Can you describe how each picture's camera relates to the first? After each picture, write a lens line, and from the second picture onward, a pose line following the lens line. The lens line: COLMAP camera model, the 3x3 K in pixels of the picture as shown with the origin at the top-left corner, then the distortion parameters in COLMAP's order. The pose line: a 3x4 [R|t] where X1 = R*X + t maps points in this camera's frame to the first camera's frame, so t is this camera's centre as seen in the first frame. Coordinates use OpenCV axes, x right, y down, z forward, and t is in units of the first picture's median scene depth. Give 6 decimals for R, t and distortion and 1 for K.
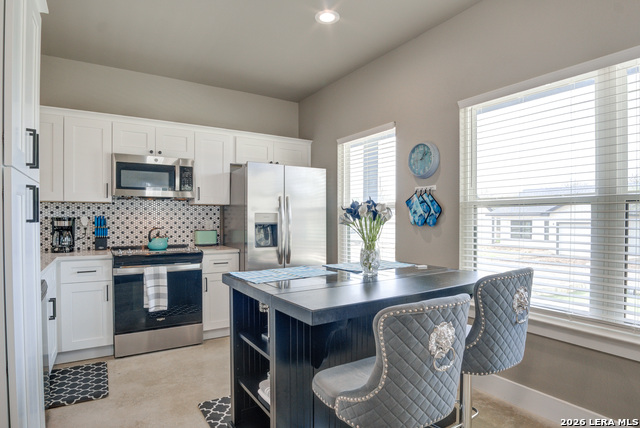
lens RADIAL K [[354.2, 0, 320.2], [0, 354.2, 217.3], [0, 0, 1]] dist [-0.035755, 0.002688]
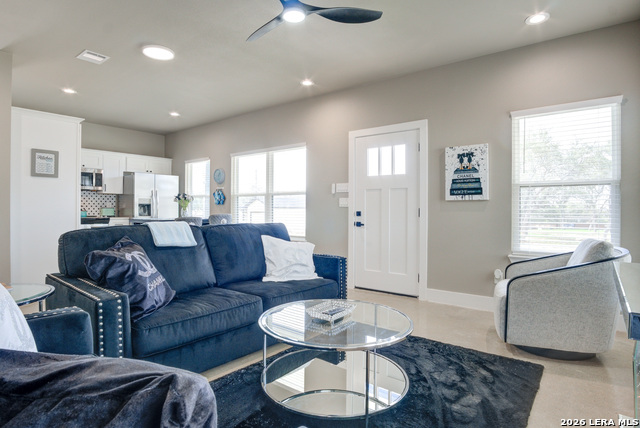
lens RADIAL K [[354.2, 0, 311.7], [0, 354.2, 202.7], [0, 0, 1]] dist [-0.035755, 0.002688]
pose [[0.952659, 0.010390, 0.303864, 0.131680], [-0.004976, 0.999815, -0.018586, 0.039964], [-0.304001, 0.016194, 0.952534, -1.088278]]
